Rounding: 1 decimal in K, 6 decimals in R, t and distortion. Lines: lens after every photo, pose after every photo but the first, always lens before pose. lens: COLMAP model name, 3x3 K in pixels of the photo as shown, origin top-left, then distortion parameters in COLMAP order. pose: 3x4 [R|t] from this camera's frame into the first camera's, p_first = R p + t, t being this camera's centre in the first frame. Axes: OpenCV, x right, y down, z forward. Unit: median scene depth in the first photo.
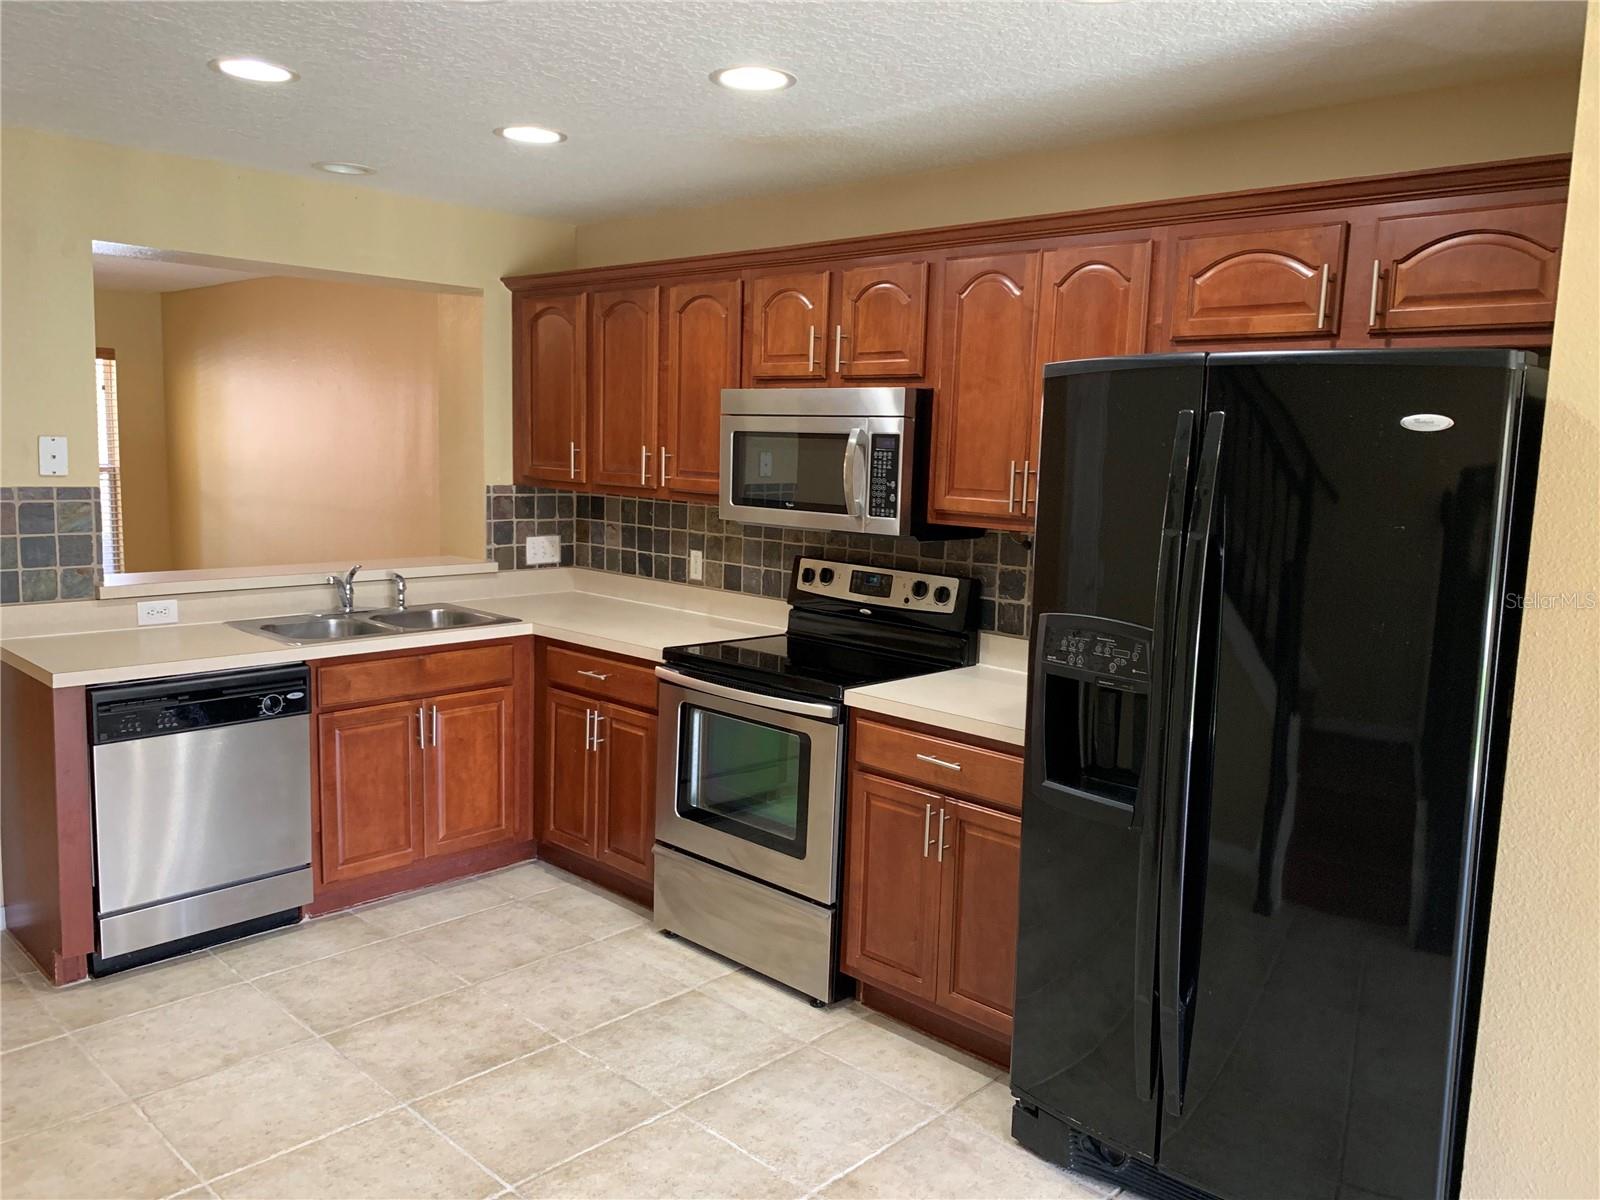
lens RADIAL K [[1210.3, 0, 800.0], [0, 1210.3, 600.0], [0, 0, 1]] dist [0.182706, -0.275848]
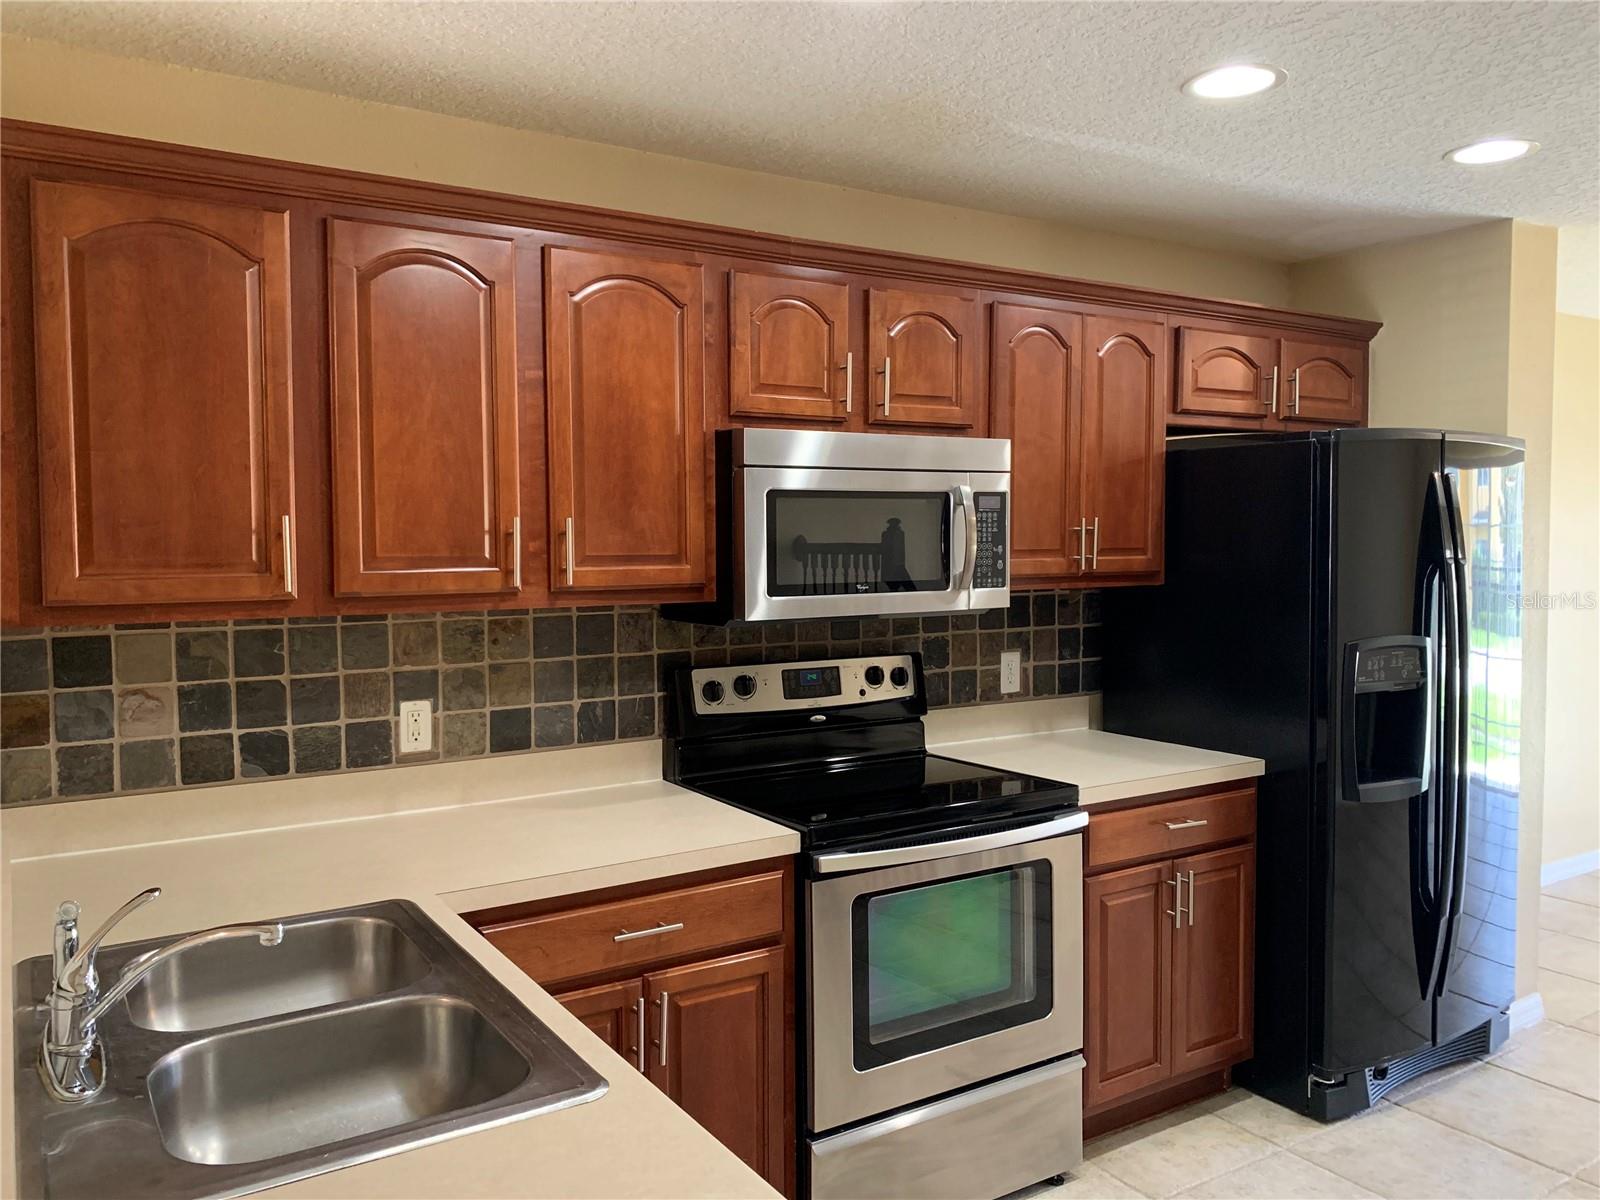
lens RADIAL K [[1221.7, 0, 800.0], [0, 1221.7, 600.0], [0, 0, 1]] dist [0.091852, -0.097867]
pose [[0.238638, -0.087800, 0.967131, -0.719646], [0.139470, 0.988679, 0.055342, -0.113712], [-0.961041, 0.121679, 0.248181, 0.822850]]
